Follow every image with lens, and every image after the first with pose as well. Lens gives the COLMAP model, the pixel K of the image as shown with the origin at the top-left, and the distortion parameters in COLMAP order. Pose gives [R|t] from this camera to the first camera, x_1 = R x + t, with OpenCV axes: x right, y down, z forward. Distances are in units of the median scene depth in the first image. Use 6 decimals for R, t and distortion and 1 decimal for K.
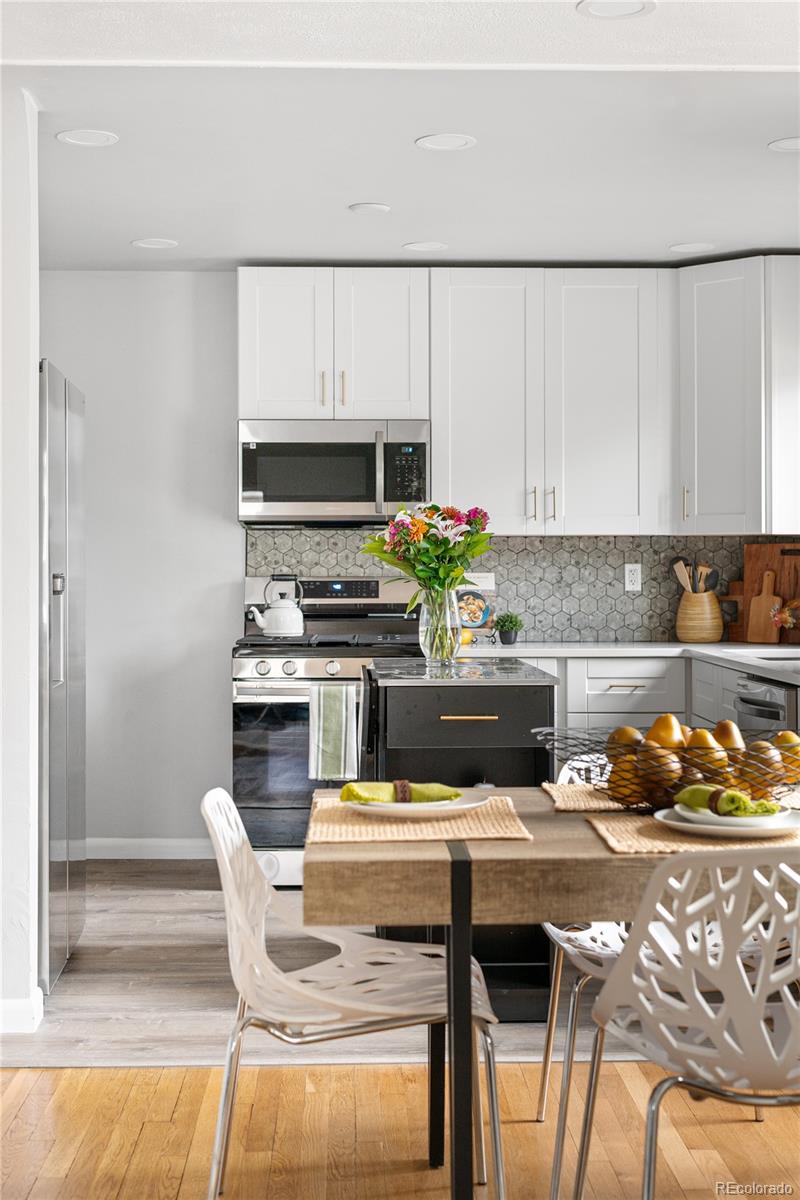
lens RADIAL K [[1682.3, 0, 379.7], [0, 1682.3, 573.9], [0, 0, 1]] dist [0.000890, 0.000000]
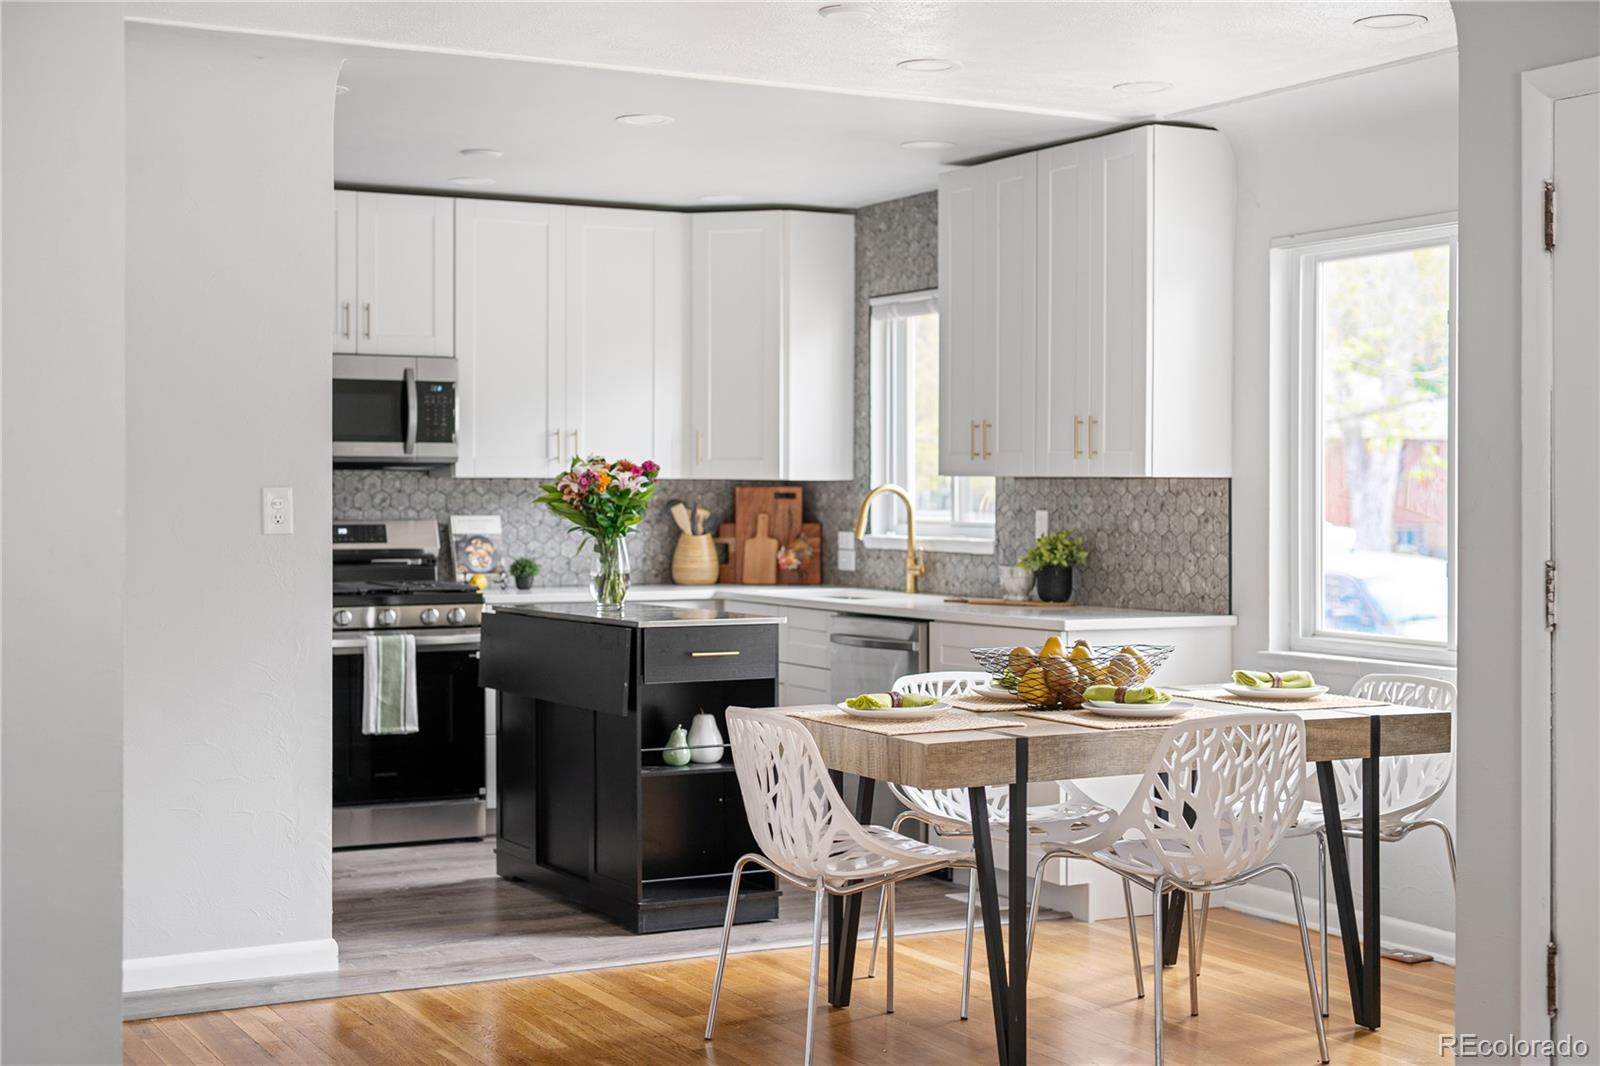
lens RADIAL K [[2243.1, 0, 795.2], [0, 2243.1, 529.9], [0, 0, 1]] dist [0.000890, 0.000000]
pose [[0.890741, -0.004581, 0.454489, -0.381446], [-0.002498, 0.999885, 0.014973, -0.012729], [-0.454505, -0.014473, 0.890627, -0.230867]]
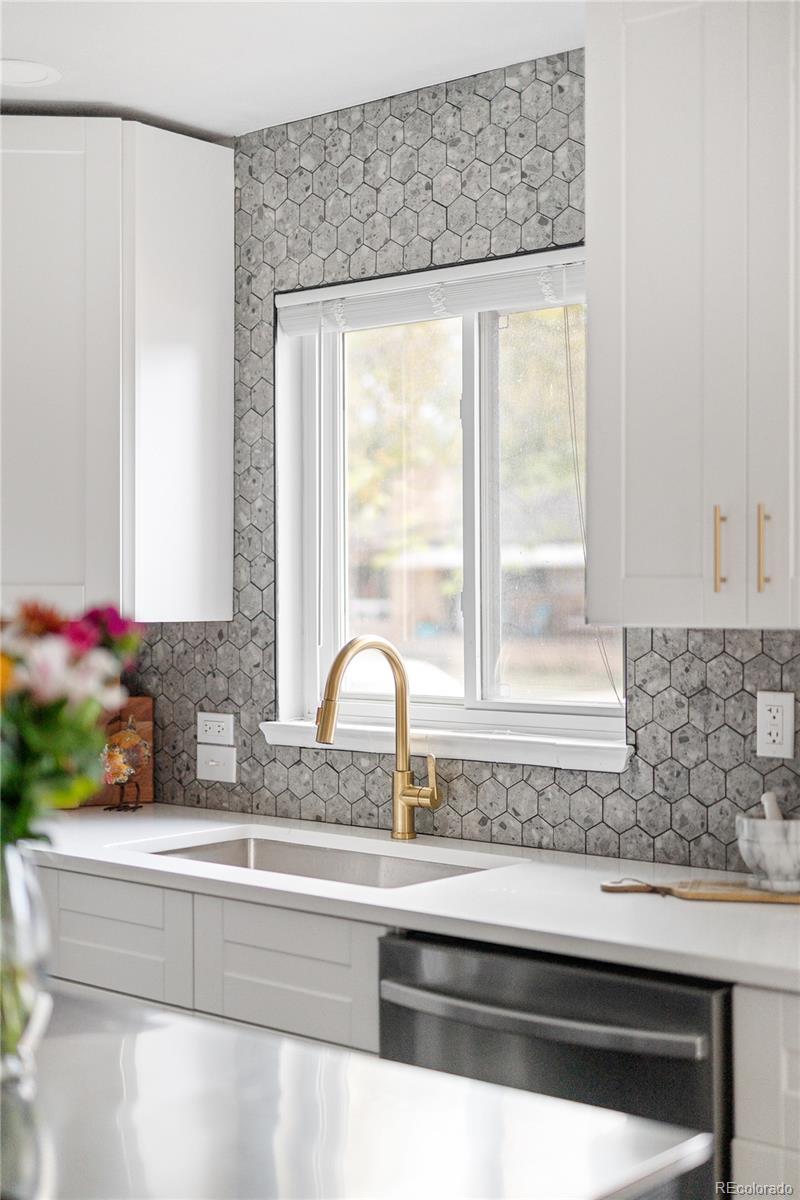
lens RADIAL K [[1682.3, 0, 397.8], [0, 1682.3, 600.6], [0, 0, 1]] dist [0.000890, 0.000000]
pose [[0.658973, -0.002153, 0.752163, -0.124170], [0.001962, 0.999997, 0.001144, -0.030249], [-0.752164, 0.000723, 0.658976, 0.548114]]
